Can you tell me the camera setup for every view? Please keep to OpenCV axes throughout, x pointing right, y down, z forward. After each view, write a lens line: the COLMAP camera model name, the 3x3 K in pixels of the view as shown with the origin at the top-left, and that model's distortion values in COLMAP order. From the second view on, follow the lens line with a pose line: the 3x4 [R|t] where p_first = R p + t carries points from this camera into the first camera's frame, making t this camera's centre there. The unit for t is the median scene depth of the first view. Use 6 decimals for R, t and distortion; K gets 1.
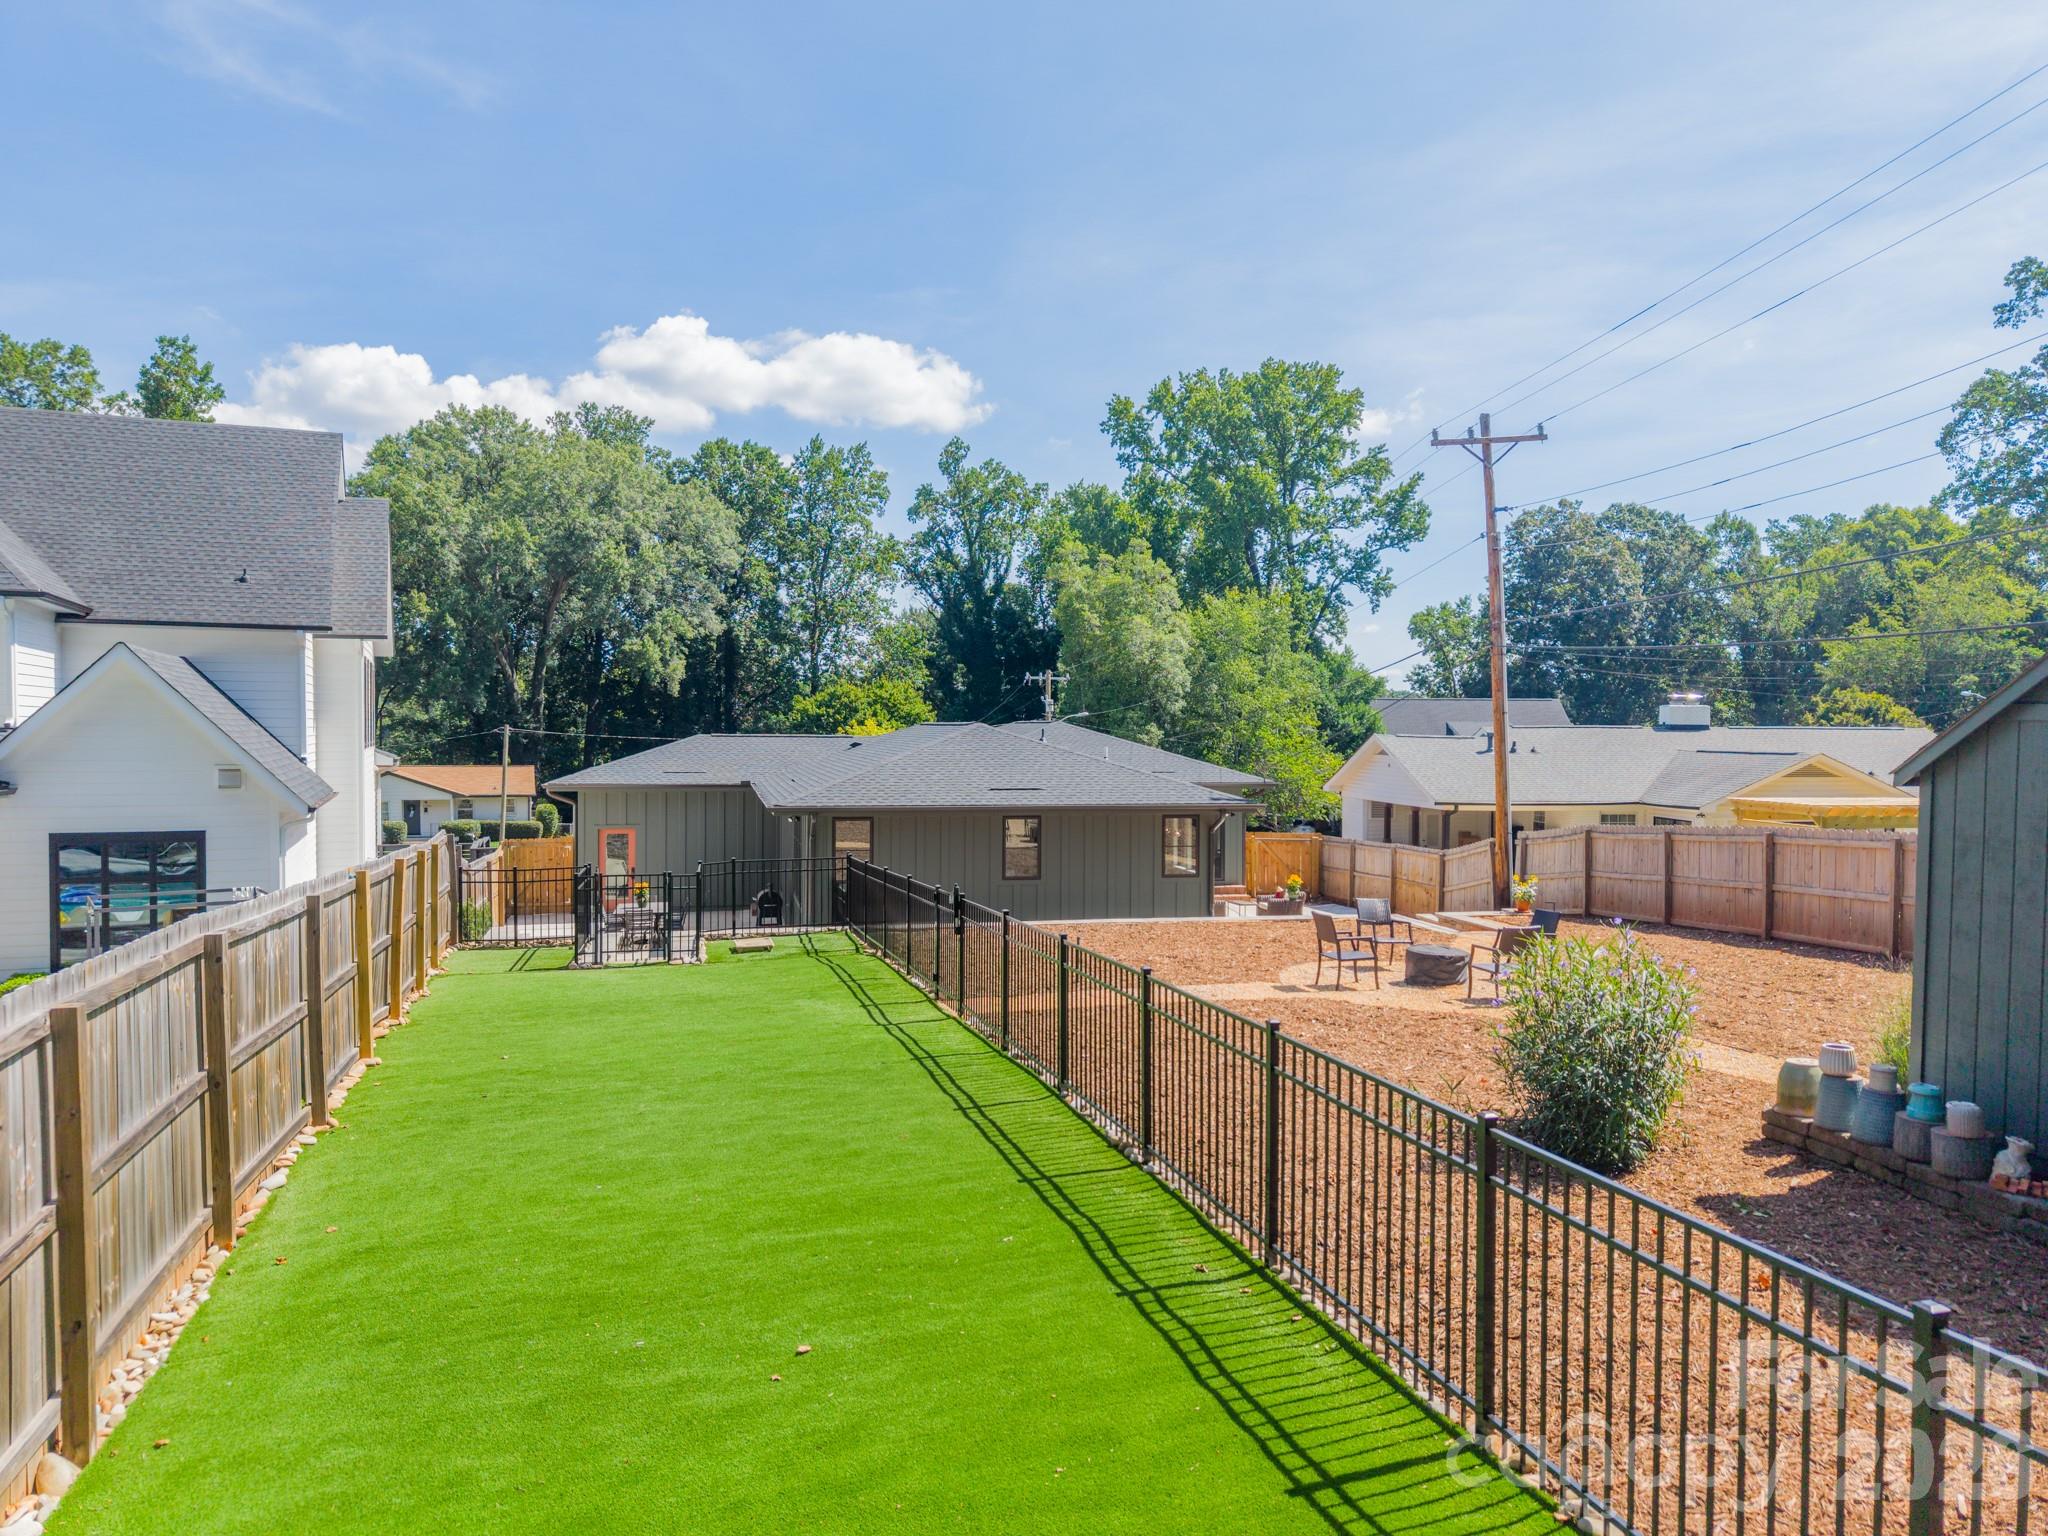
lens RADIAL K [[1452.8, 0, 1027.8], [0, 1452.8, 819.5], [0, 0, 1]] dist [-0.001369, -0.002383]
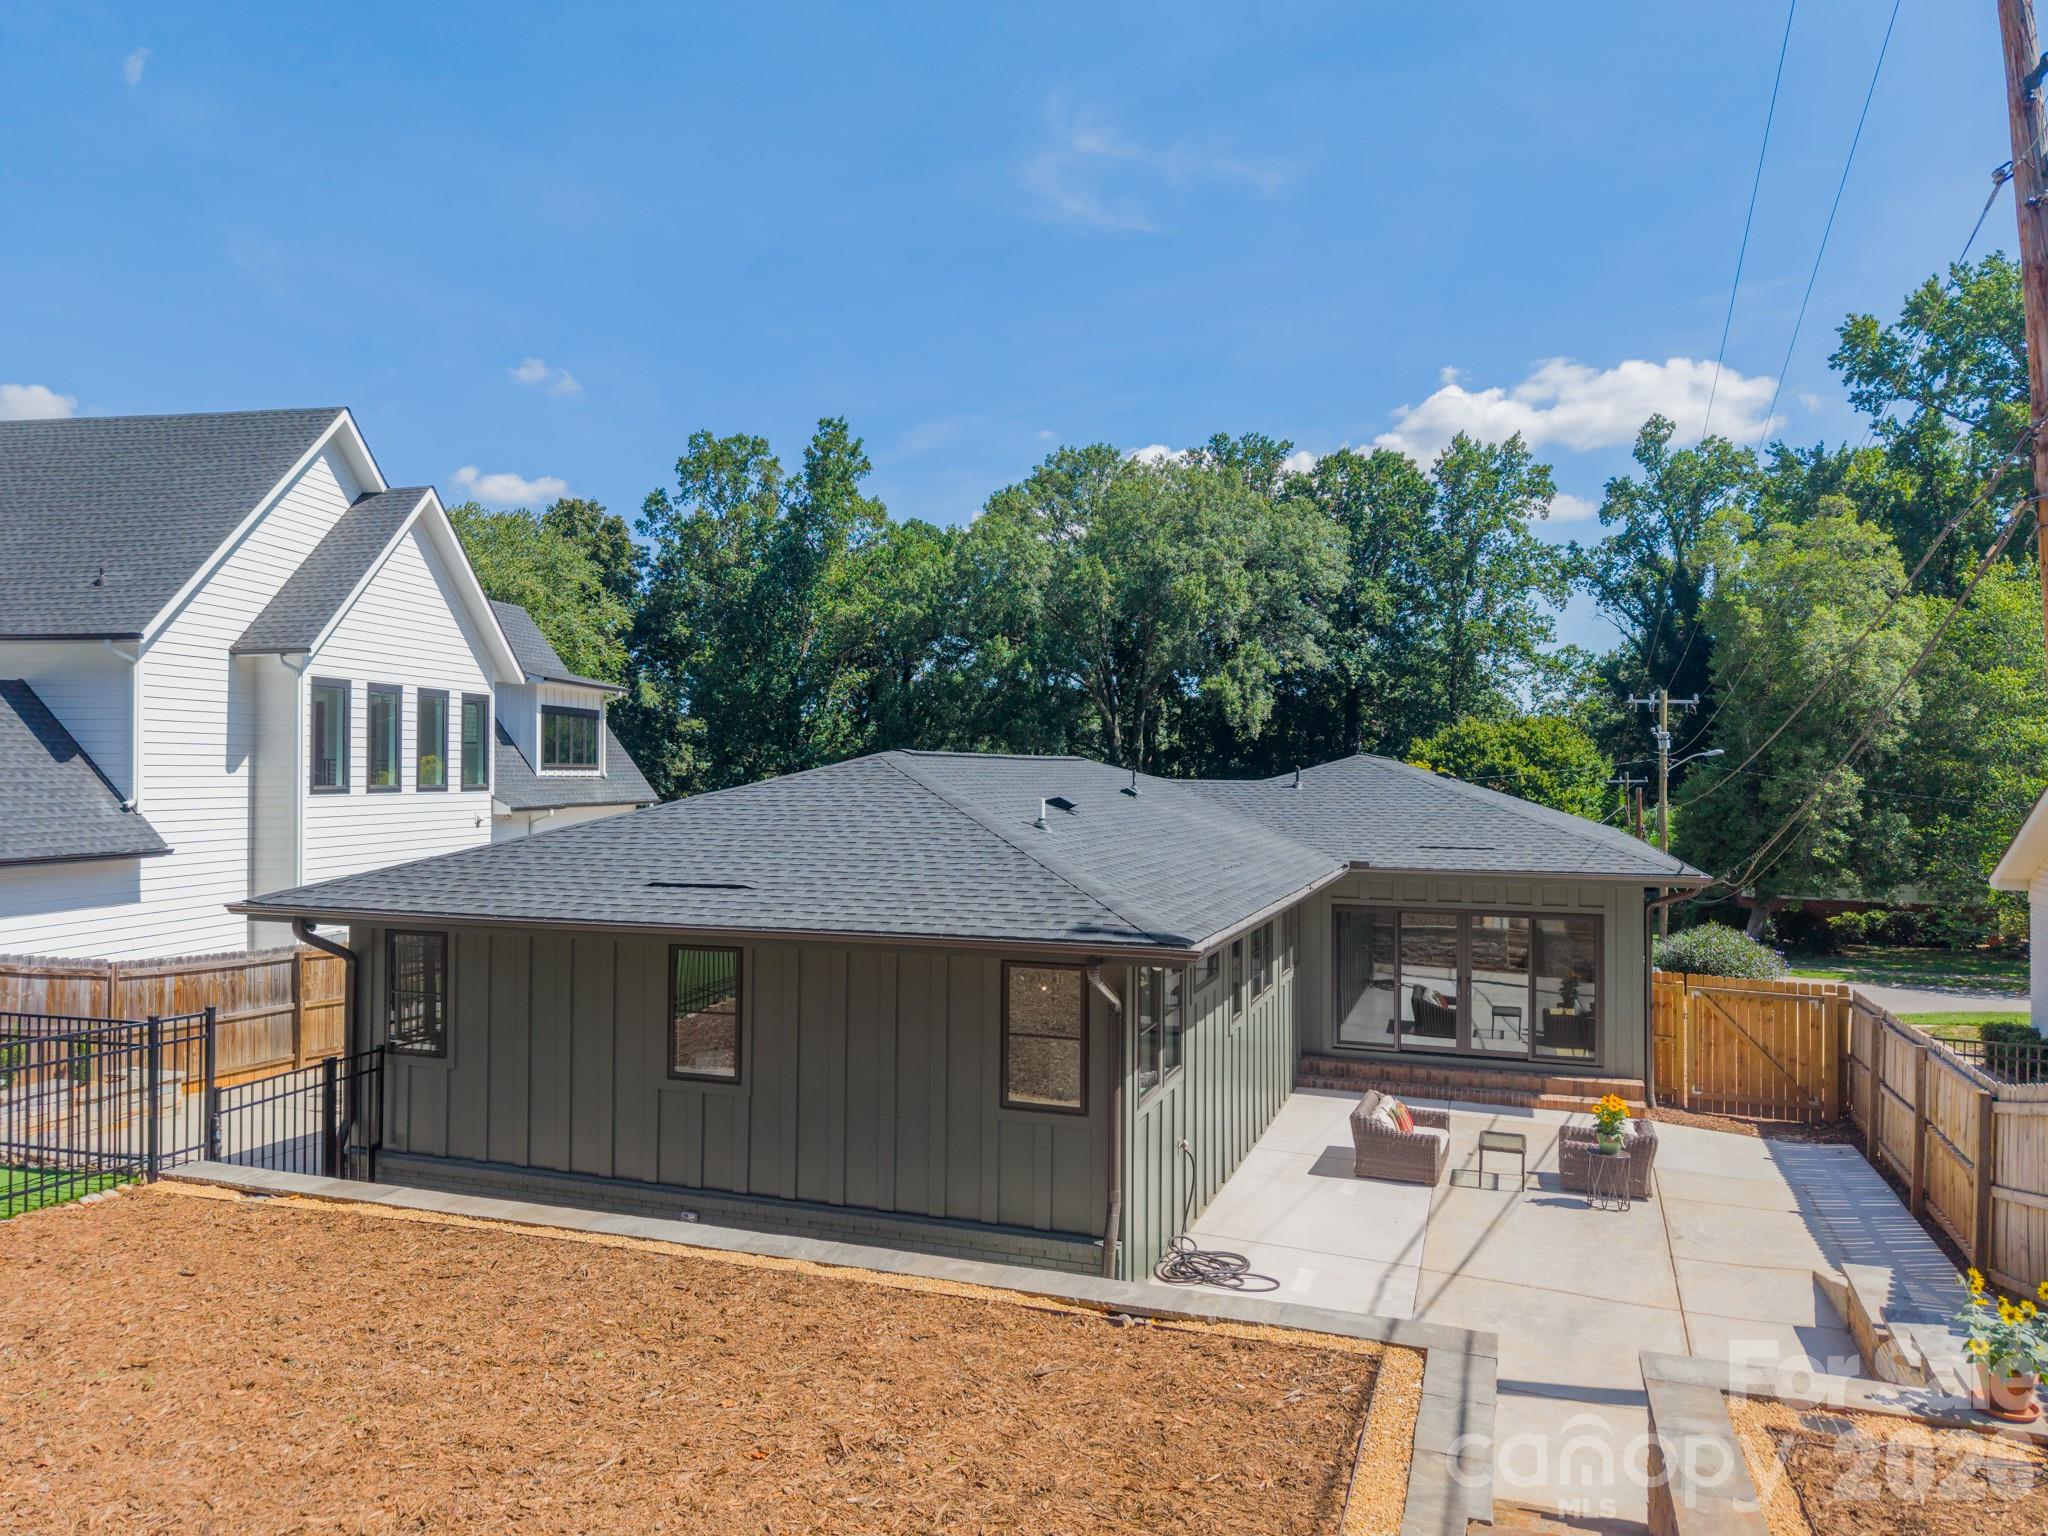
lens RADIAL K [[1402.8, 0, 1024.0], [0, 1402.8, 768.0], [0, 0, 1]] dist [0.095356, -0.128817]
pose [[0.840743, -0.006748, -0.541392, 0.097904], [-0.031228, 0.997653, -0.060930, -0.010443], [0.540532, 0.068133, 0.838560, 0.196703]]
